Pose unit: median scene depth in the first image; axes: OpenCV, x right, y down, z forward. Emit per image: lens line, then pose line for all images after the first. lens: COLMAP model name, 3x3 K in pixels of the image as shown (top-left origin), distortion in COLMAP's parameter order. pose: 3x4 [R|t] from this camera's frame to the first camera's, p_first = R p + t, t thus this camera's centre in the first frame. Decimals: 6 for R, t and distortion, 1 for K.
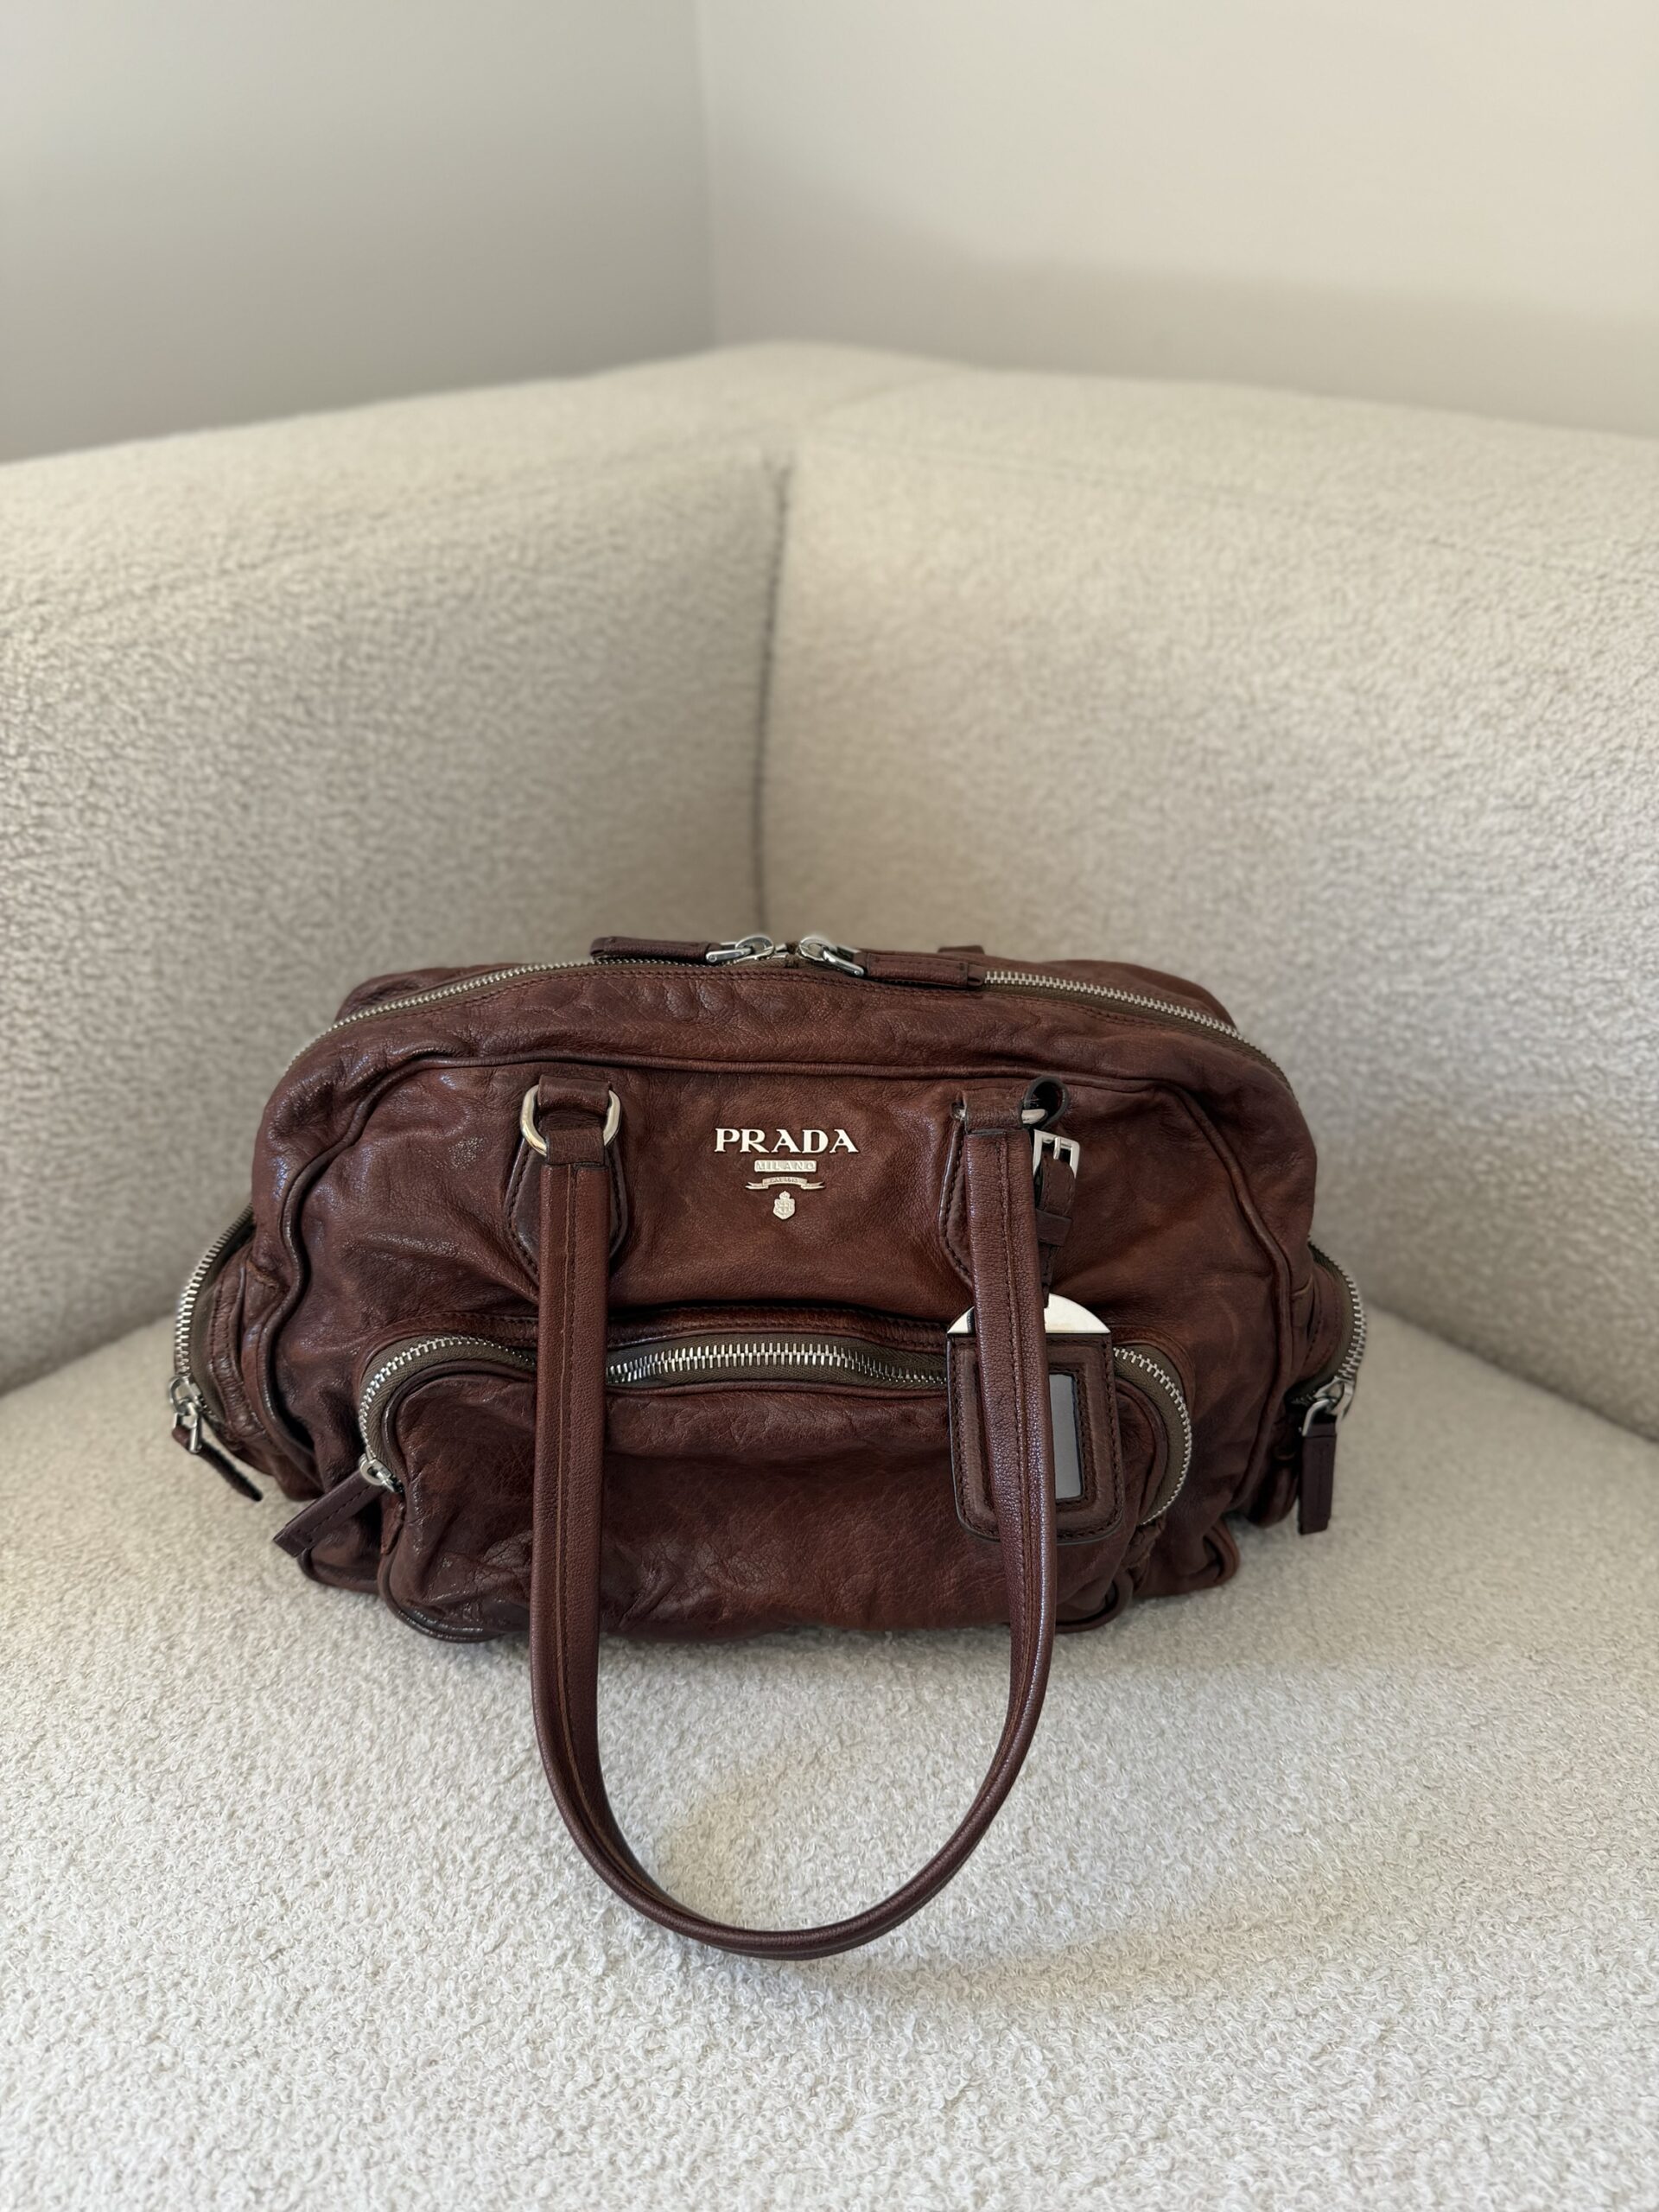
lens RADIAL K [[1625.6, 0, 831.6], [0, 1625.6, 1110.2], [0, 0, 1]] dist [-0.032456, 0.011537]
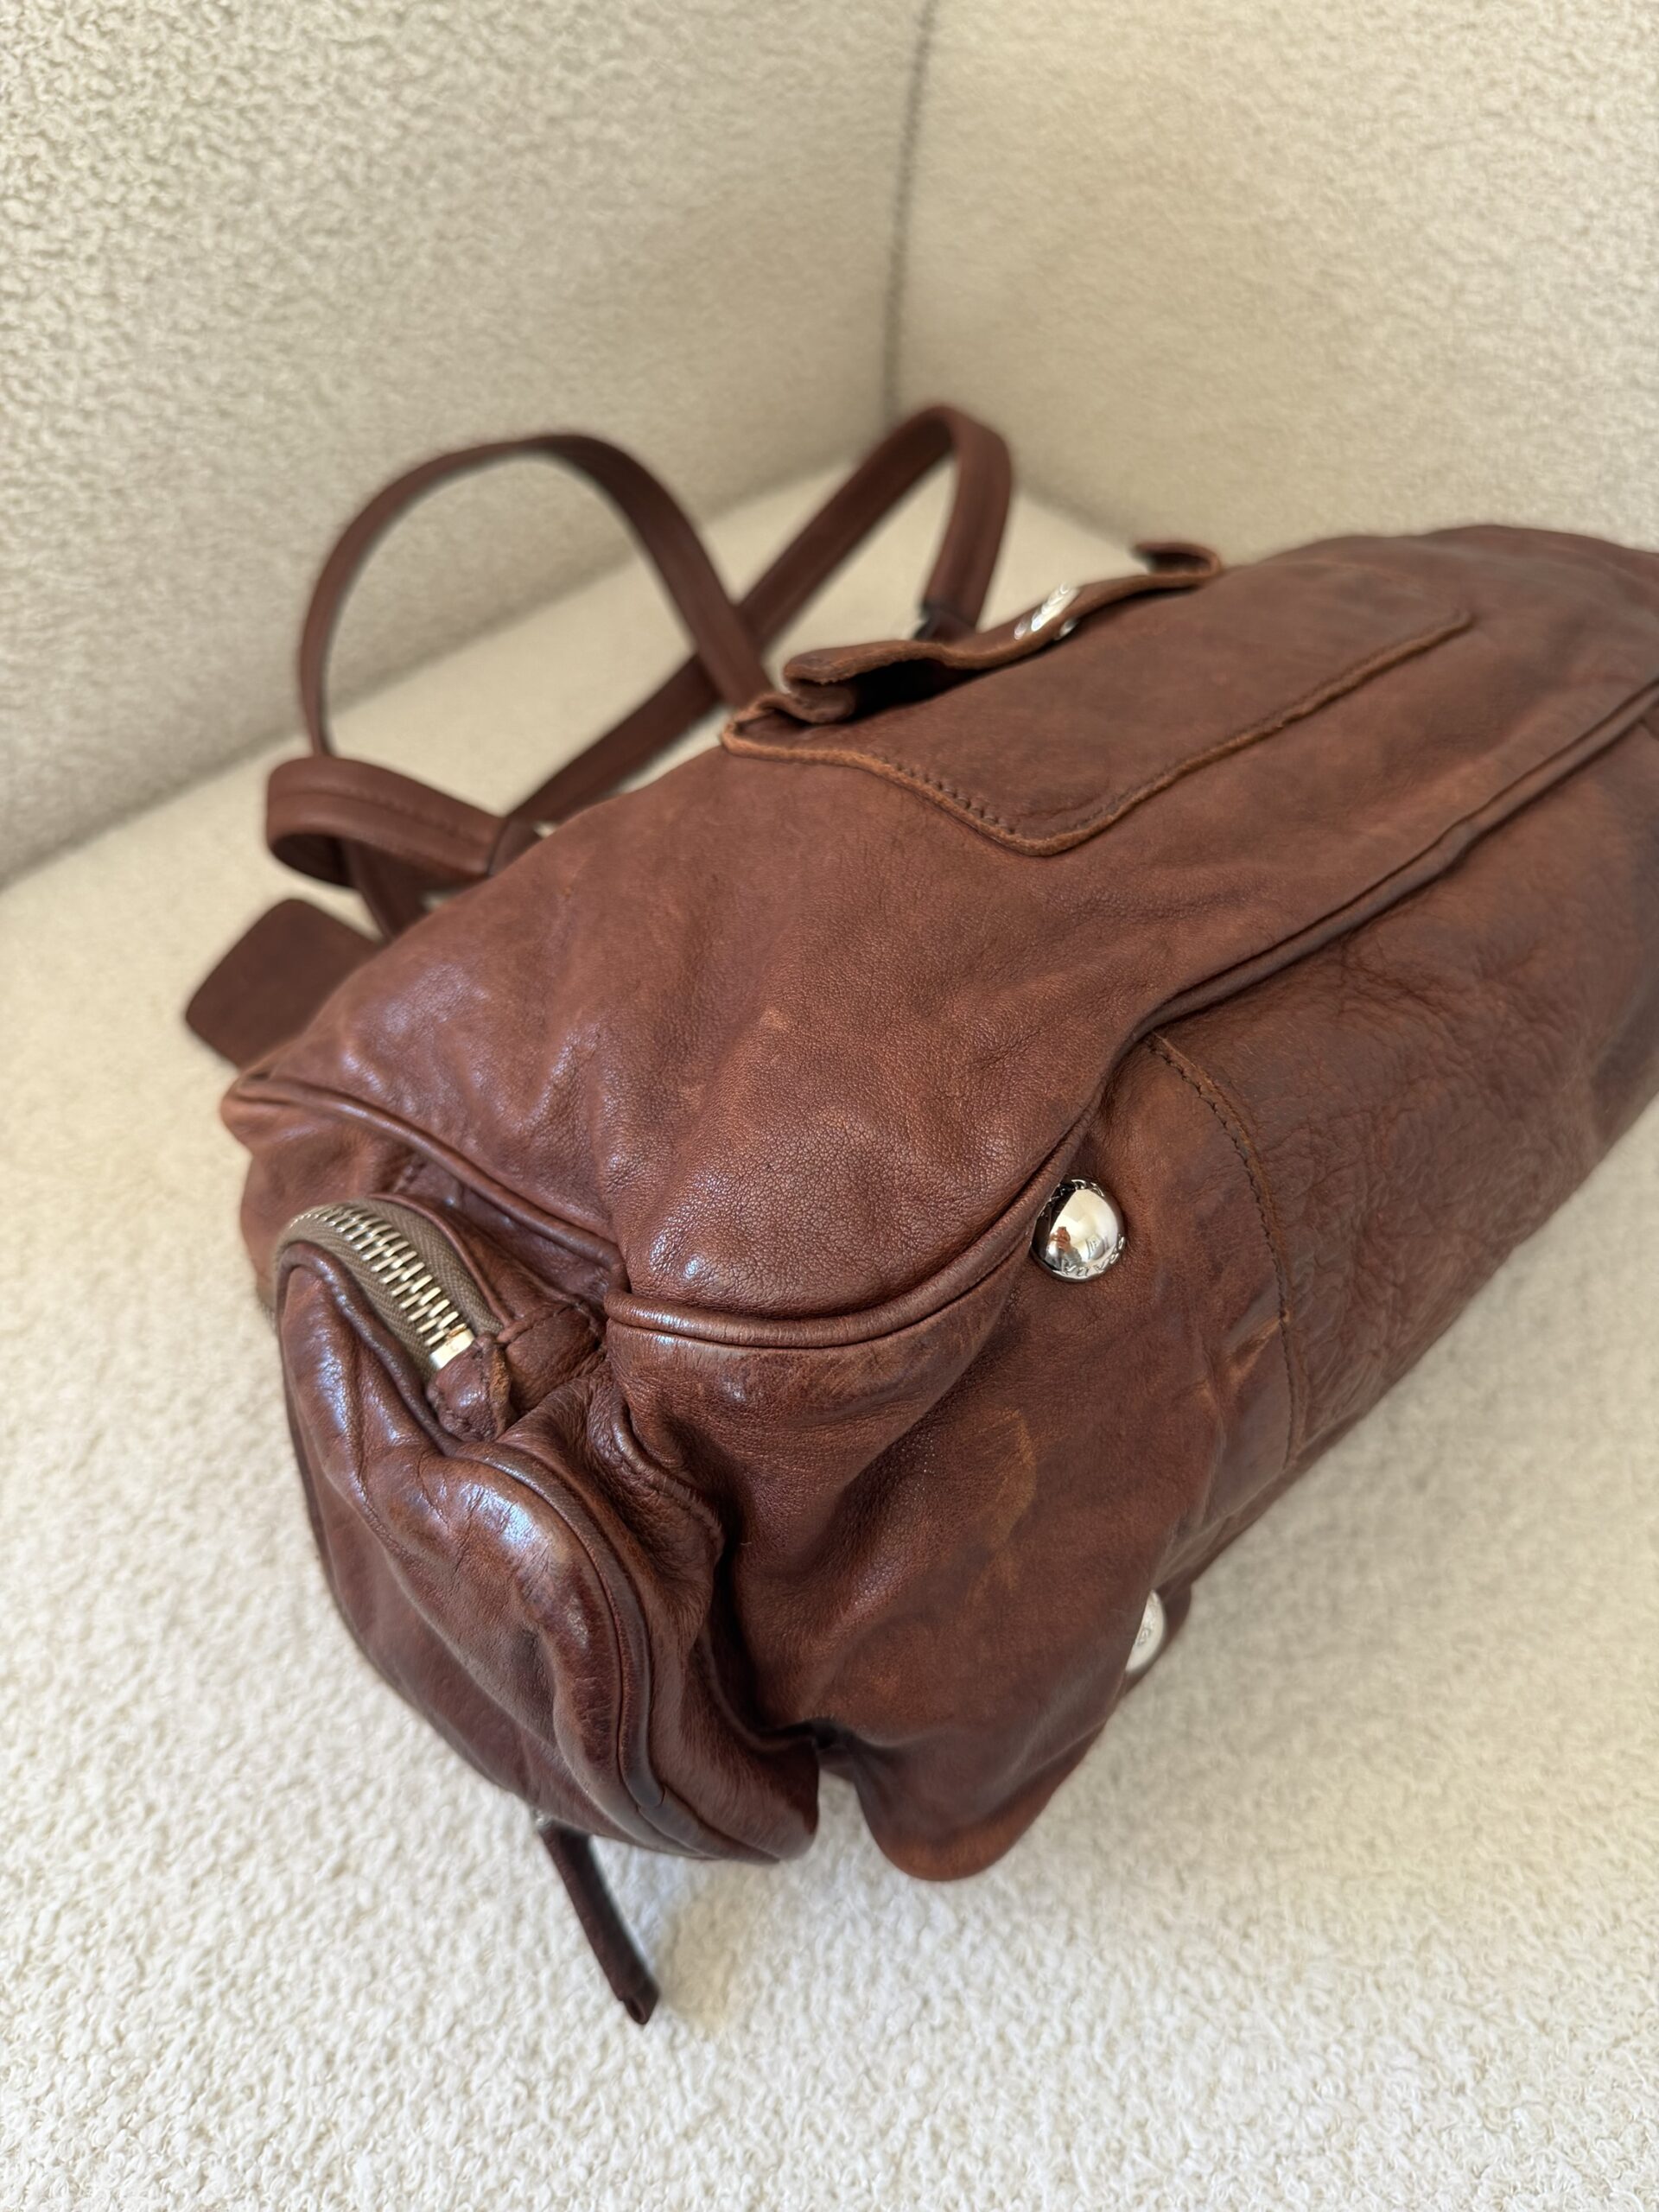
lens RADIAL K [[1676.4, 0, 810.2], [0, 1676.4, 1106.6], [0, 0, 1]] dist [-0.063540, 0.035227]
pose [[0.997496, 0.019798, 0.067889, -0.225150], [-0.040649, 0.946083, 0.321363, 0.000018], [-0.057867, -0.323318, 0.944520, 0.328903]]
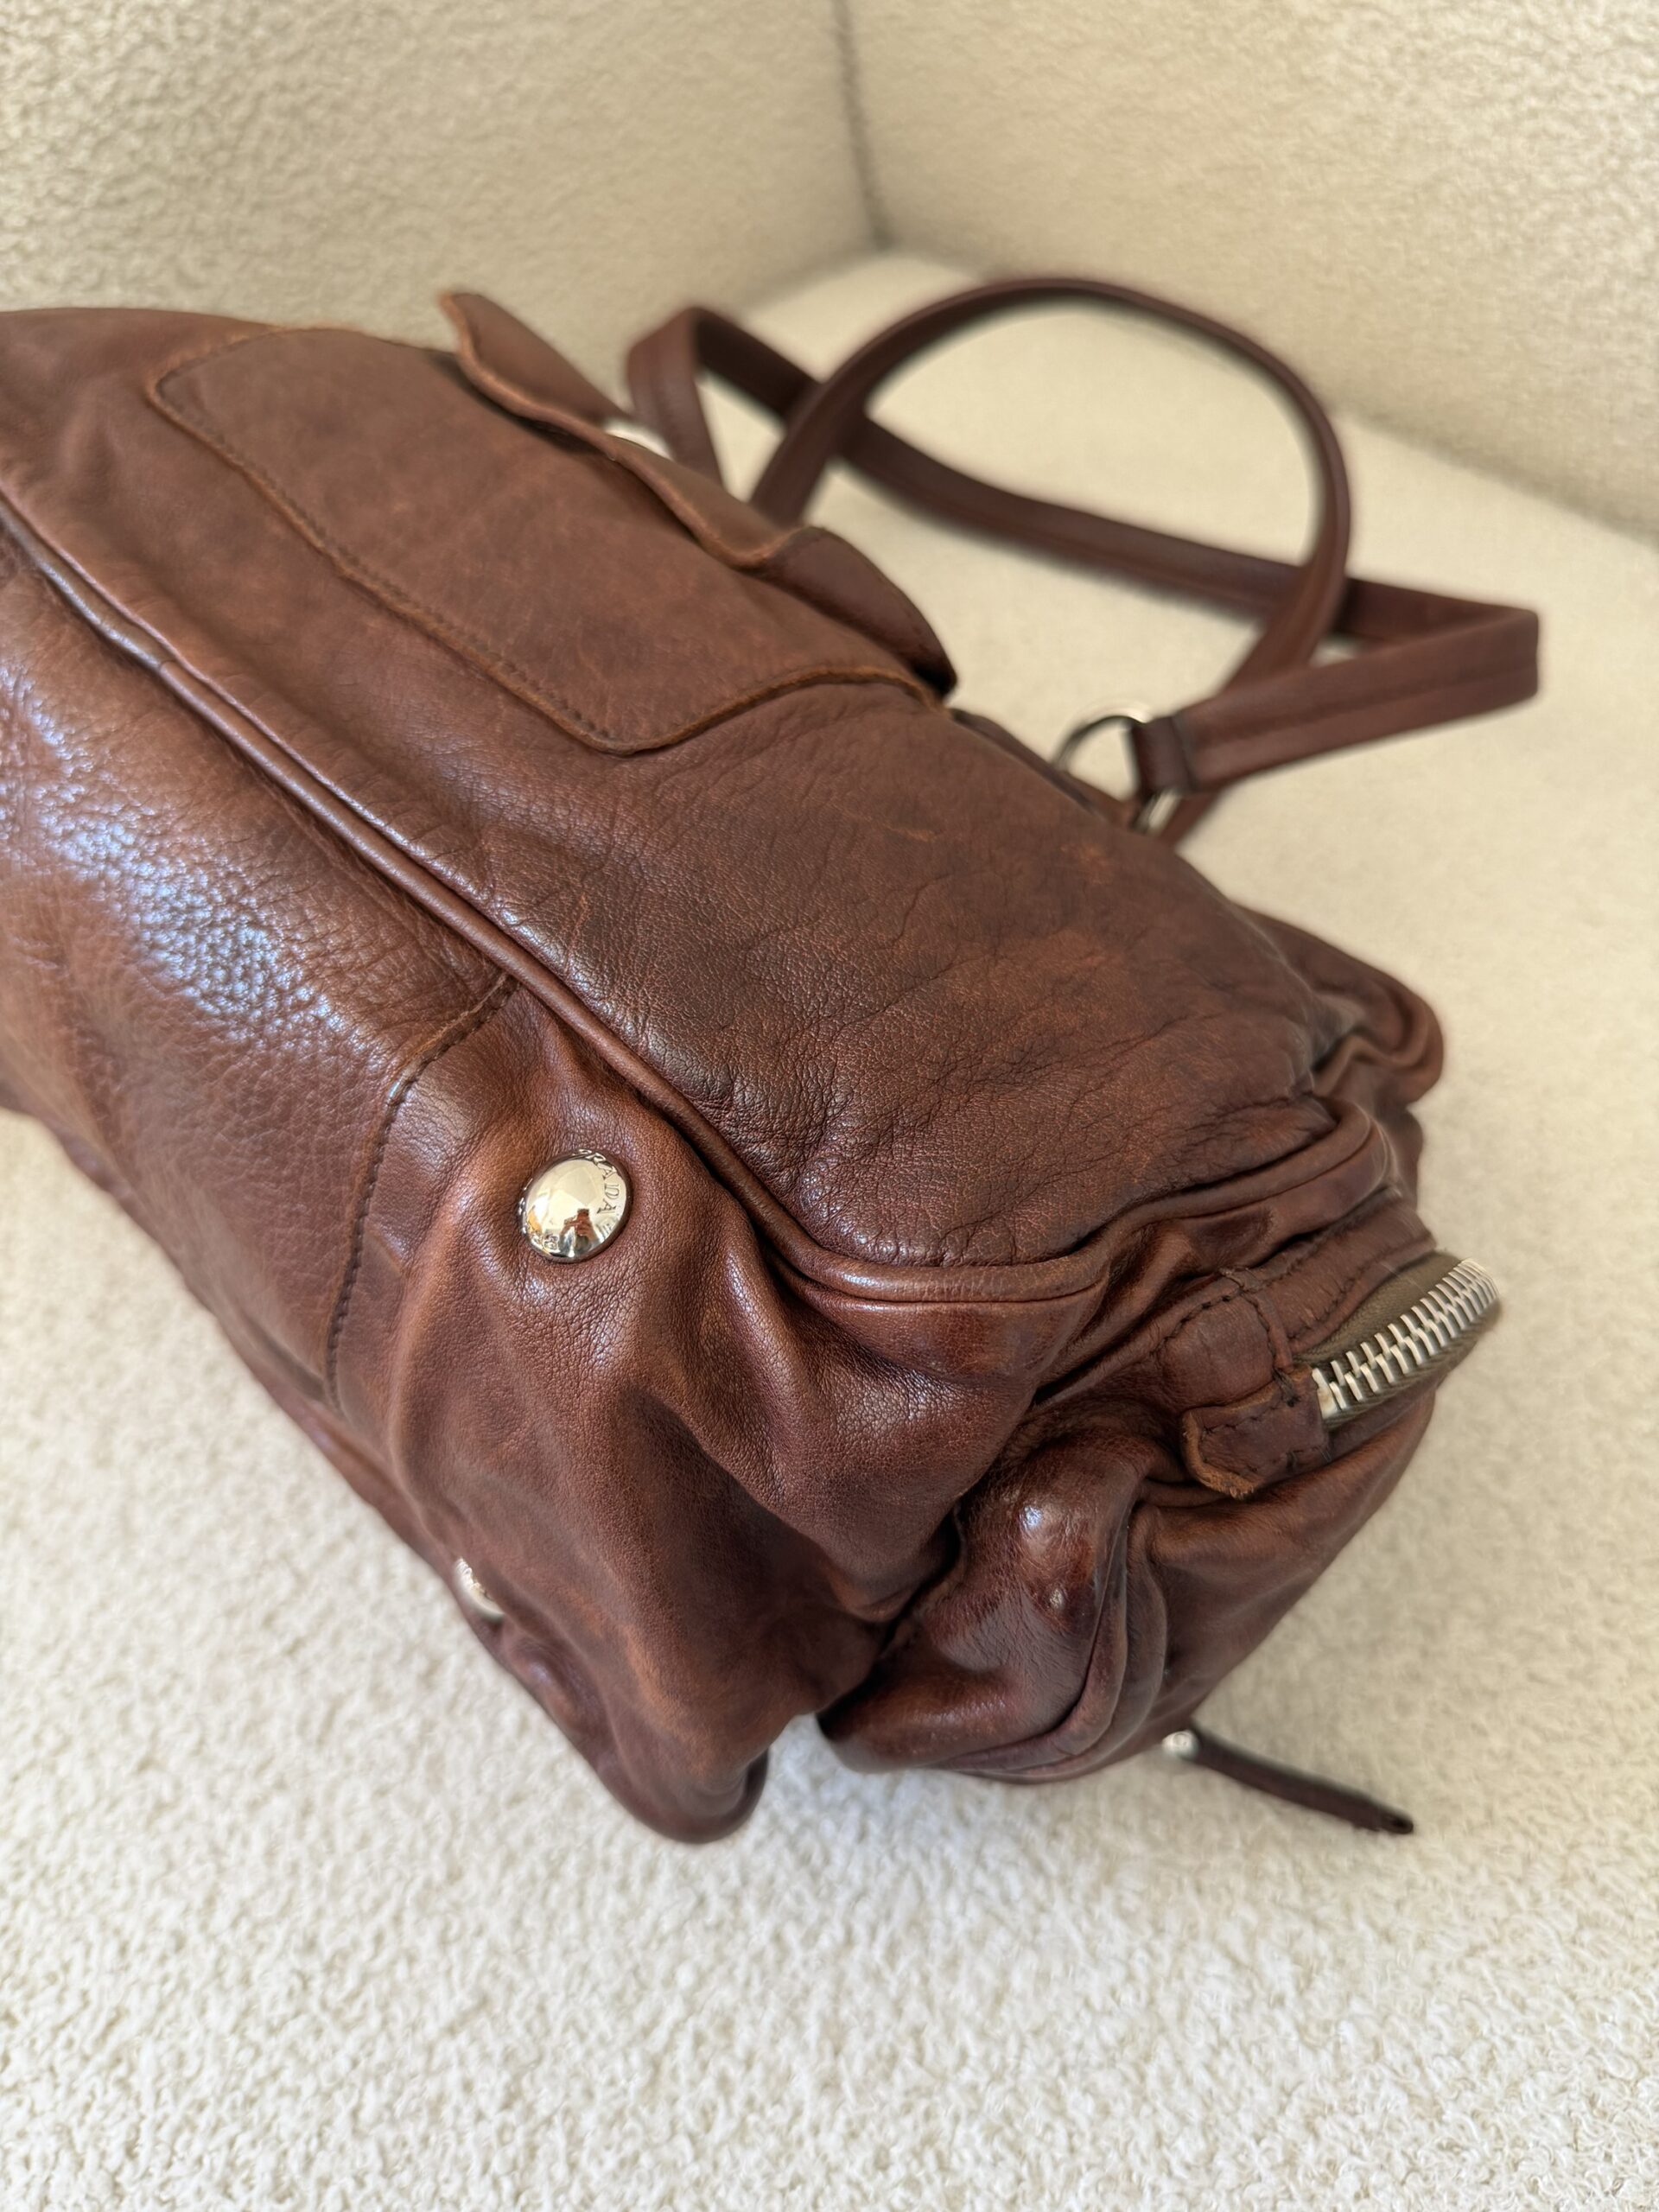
lens RADIAL K [[1666.8, 0, 823.8], [0, 1666.8, 1103.2], [0, 0, 1]] dist [-0.046791, 0.015905]
pose [[0.994922, -0.052265, -0.086013, -0.026587], [0.082036, 0.916221, 0.392184, 0.023835], [0.058309, -0.397249, 0.915856, 0.375377]]
